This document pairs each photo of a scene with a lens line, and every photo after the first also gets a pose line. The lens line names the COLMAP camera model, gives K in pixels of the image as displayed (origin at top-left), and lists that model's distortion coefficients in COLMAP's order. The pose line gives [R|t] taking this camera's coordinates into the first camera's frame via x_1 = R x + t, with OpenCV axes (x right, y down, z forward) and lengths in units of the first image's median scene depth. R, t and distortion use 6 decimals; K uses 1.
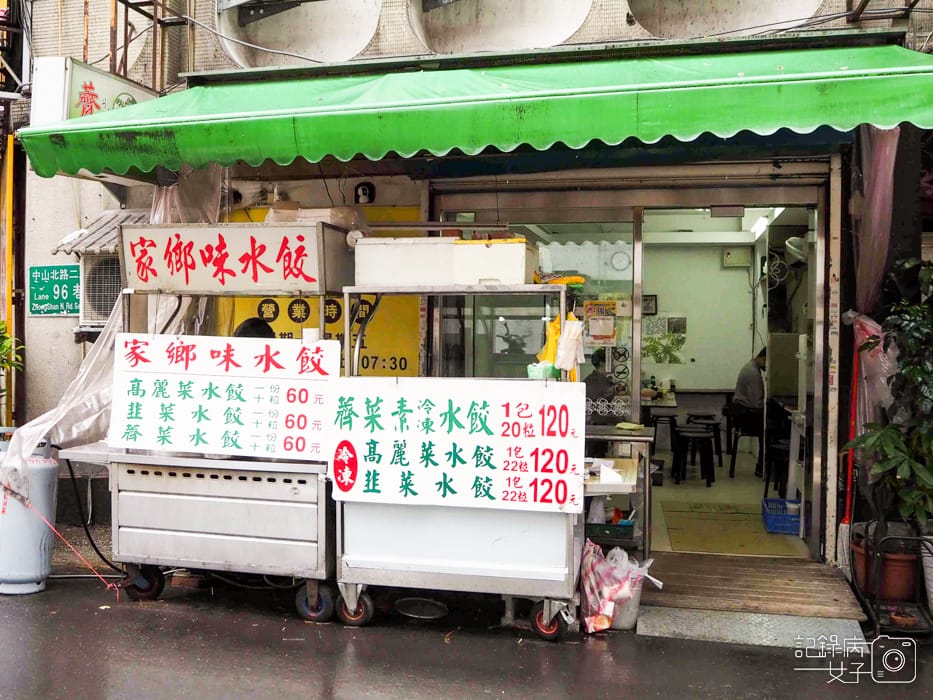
lens RADIAL K [[841.0, 0, 466.5], [0, 841.0, 350.0], [0, 0, 1]] dist [-0.040769, -0.006714]
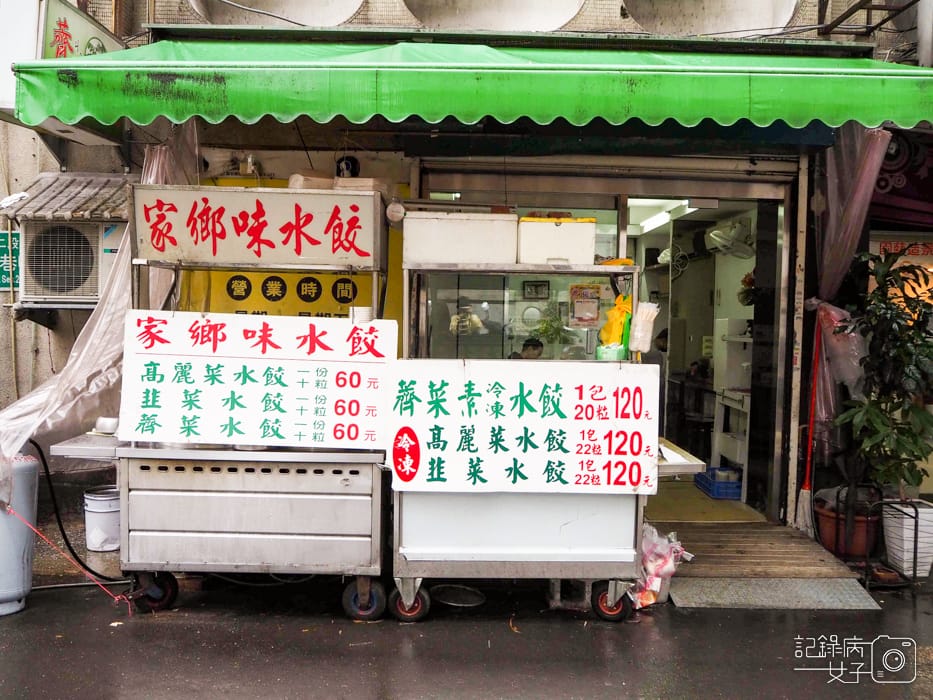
lens RADIAL K [[764.2, 0, 466.5], [0, 764.2, 350.0], [0, 0, 1]] dist [-0.033718, 0.001970]
pose [[0.972034, 0.000256, 0.234839, -0.267111], [-0.005977, 0.999702, 0.023652, 0.001244], [-0.234763, -0.024395, 0.971746, 0.151775]]
